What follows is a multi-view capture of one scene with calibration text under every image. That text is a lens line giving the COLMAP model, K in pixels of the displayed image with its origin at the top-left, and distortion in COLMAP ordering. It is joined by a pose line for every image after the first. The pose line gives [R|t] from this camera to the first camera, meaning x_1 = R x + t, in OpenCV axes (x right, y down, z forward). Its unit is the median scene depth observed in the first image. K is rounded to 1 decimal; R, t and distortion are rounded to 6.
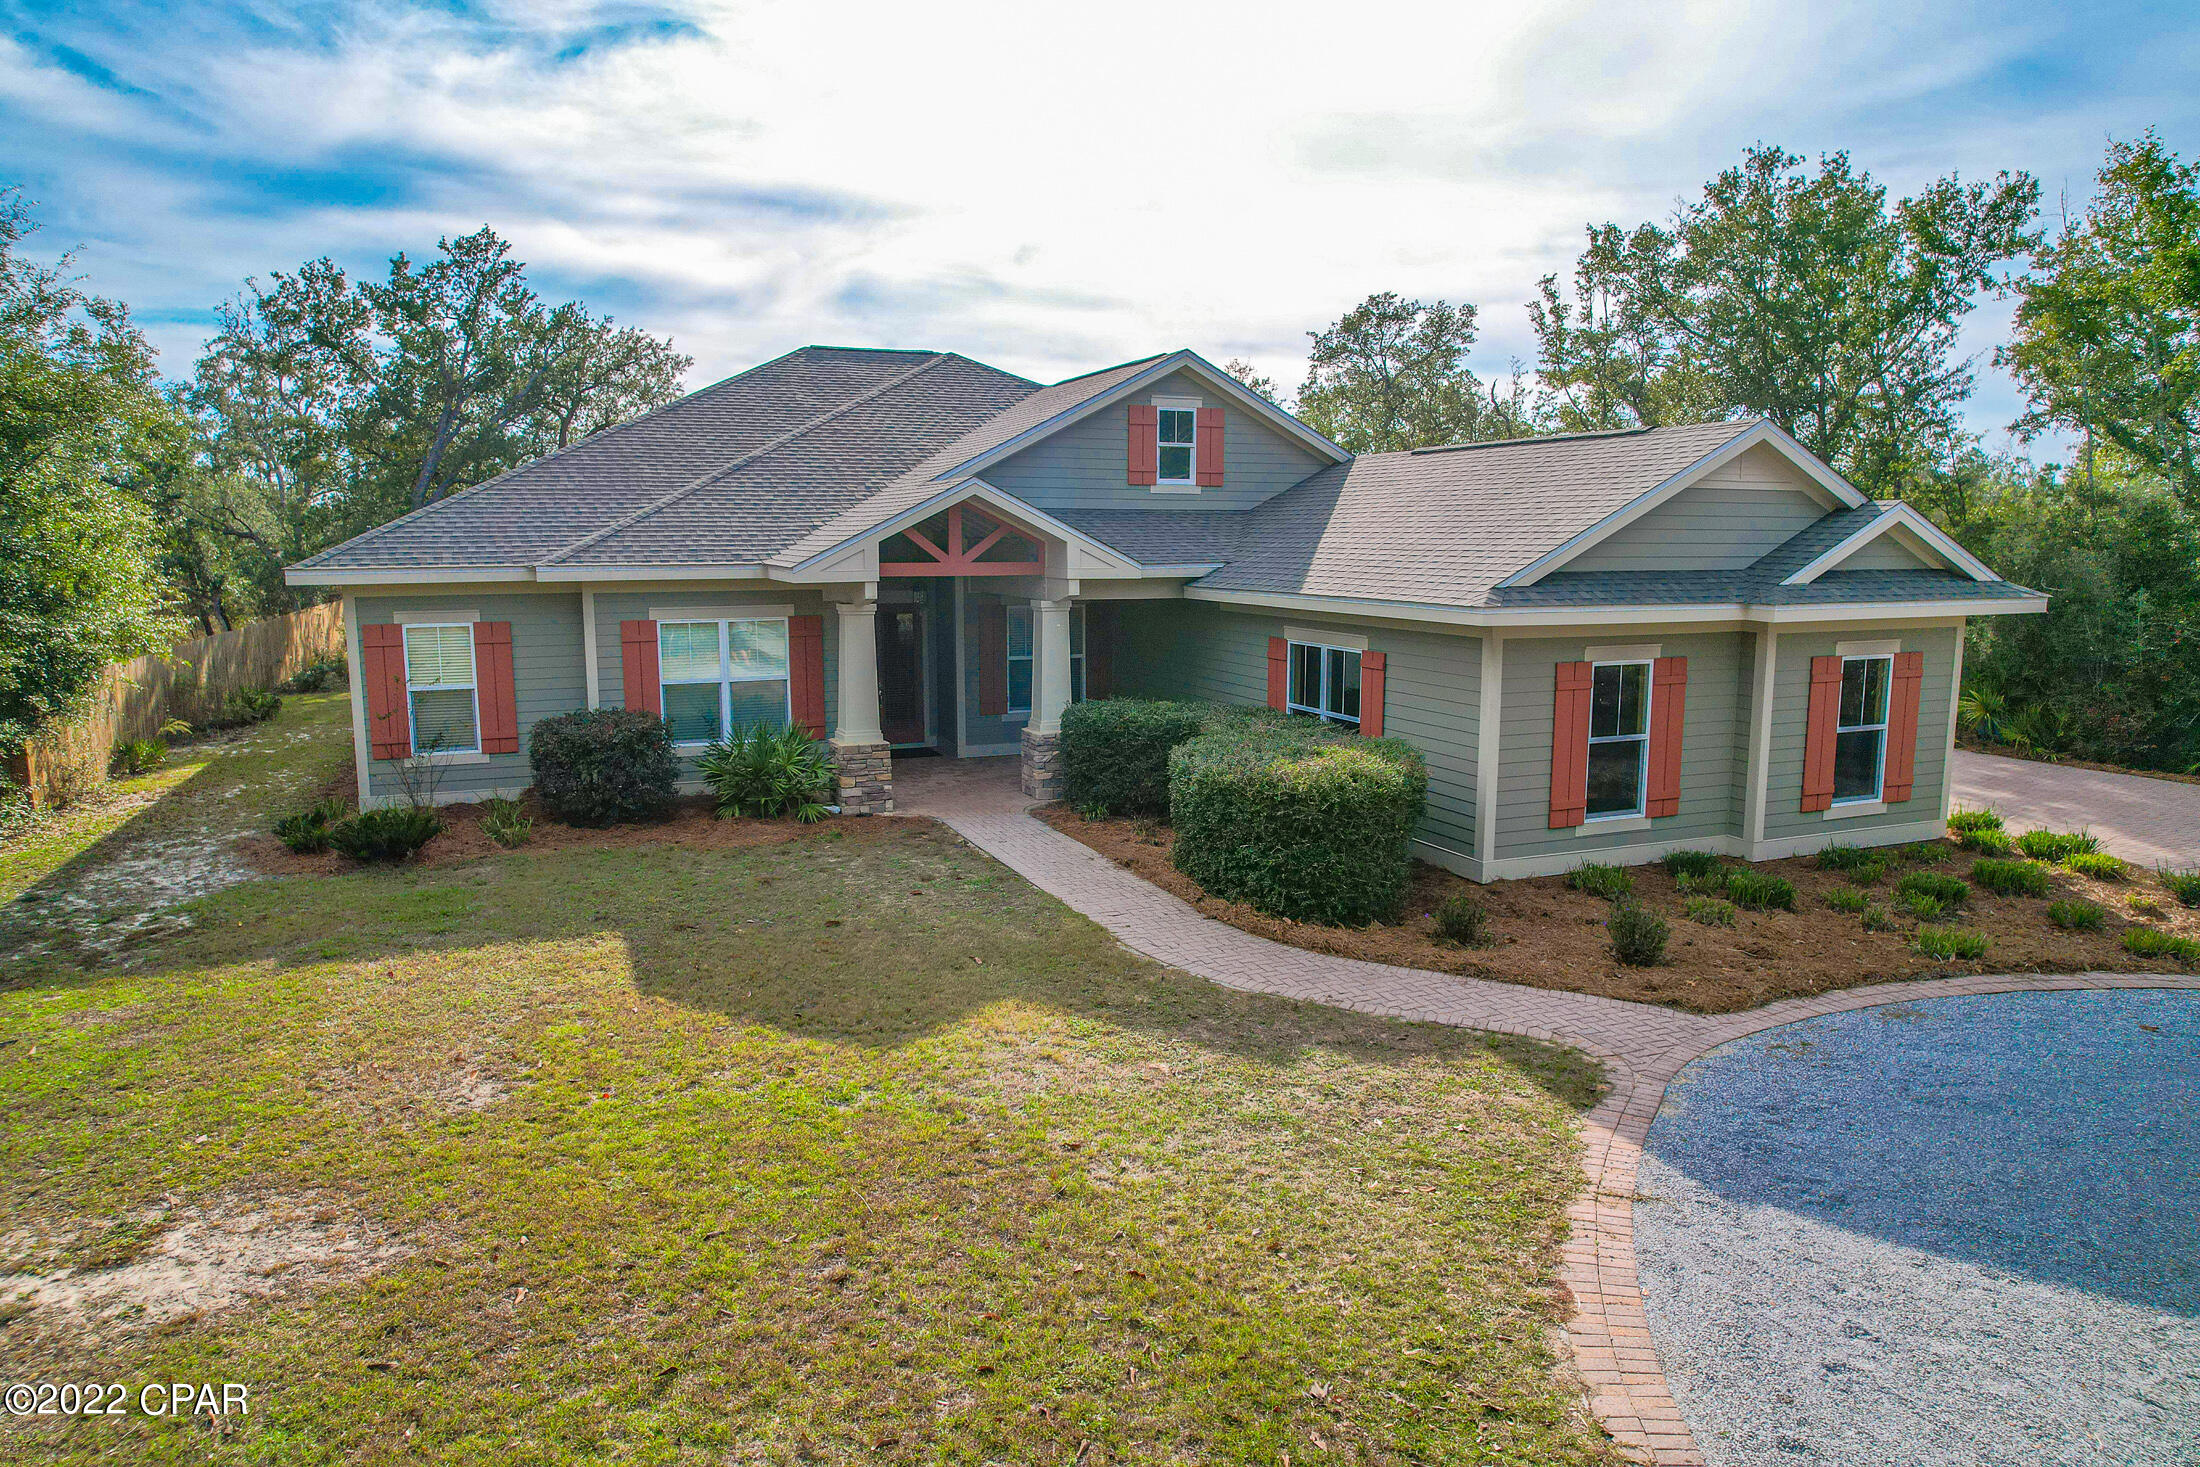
lens RADIAL K [[1424.8, 0, 1116.5], [0, 1424.8, 742.5], [0, 0, 1]] dist [-0.072963, 0.066445]
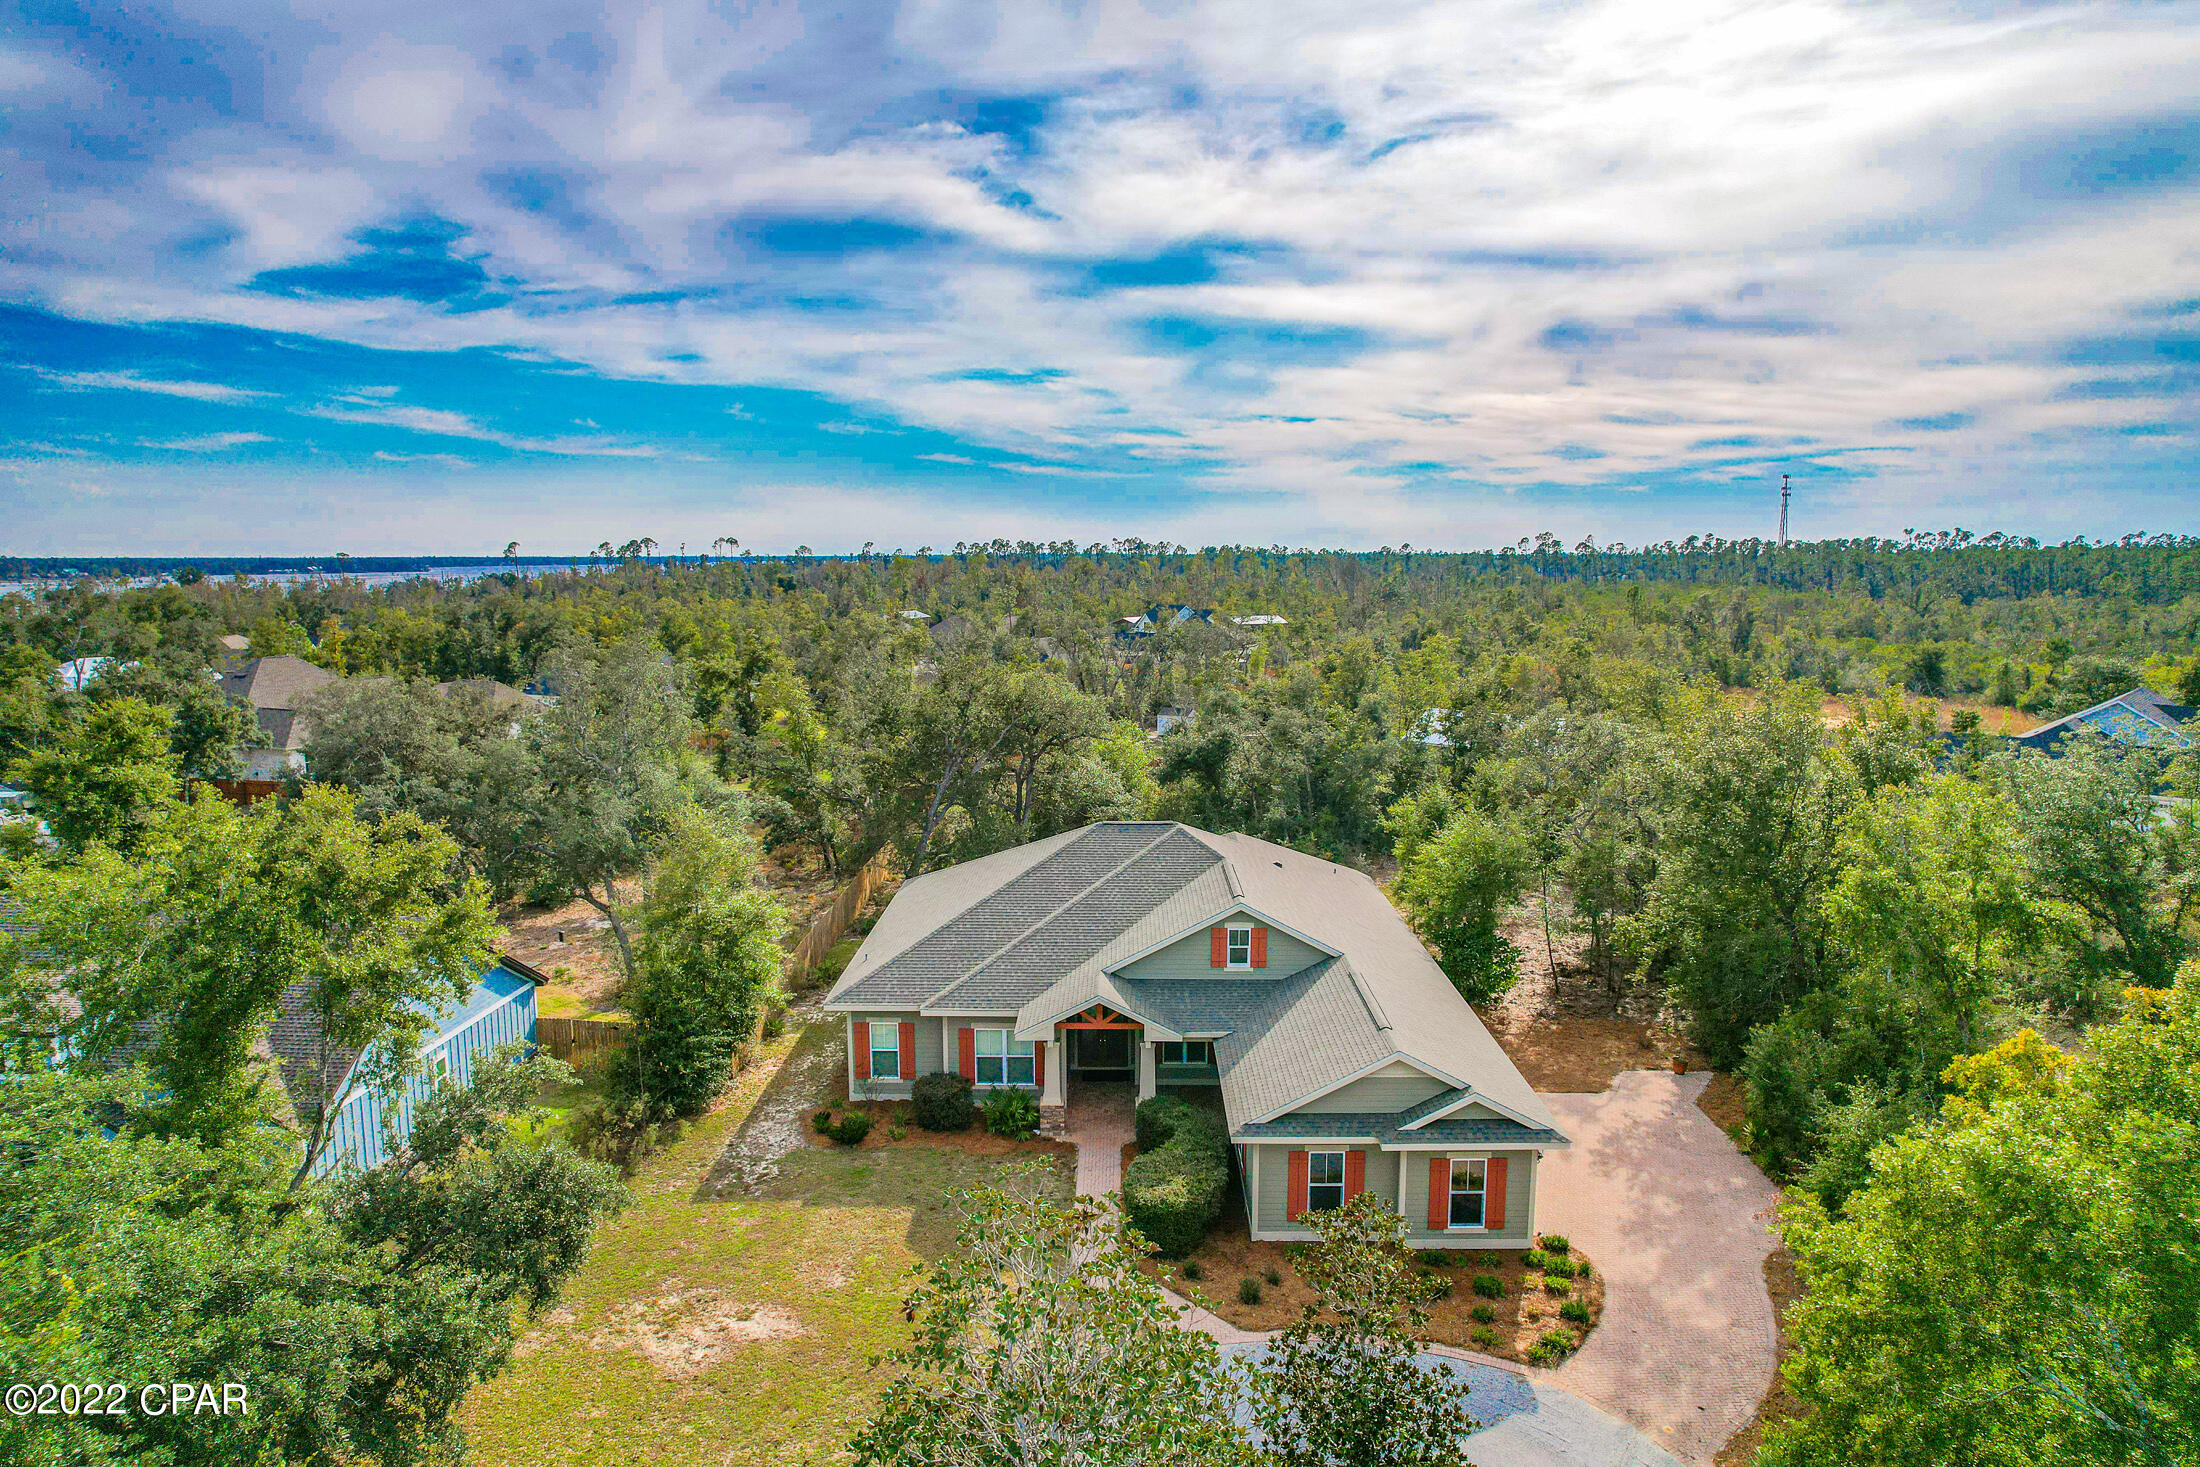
lens RADIAL K [[1424.8, 0, 1107.2], [0, 1424.8, 764.8], [0, 0, 1]] dist [-0.072963, 0.066445]
pose [[0.917050, 0.058973, -0.394387, 0.839700], [-0.056863, 0.998236, 0.017048, -0.647829], [0.394697, 0.006792, 0.918786, -1.116901]]
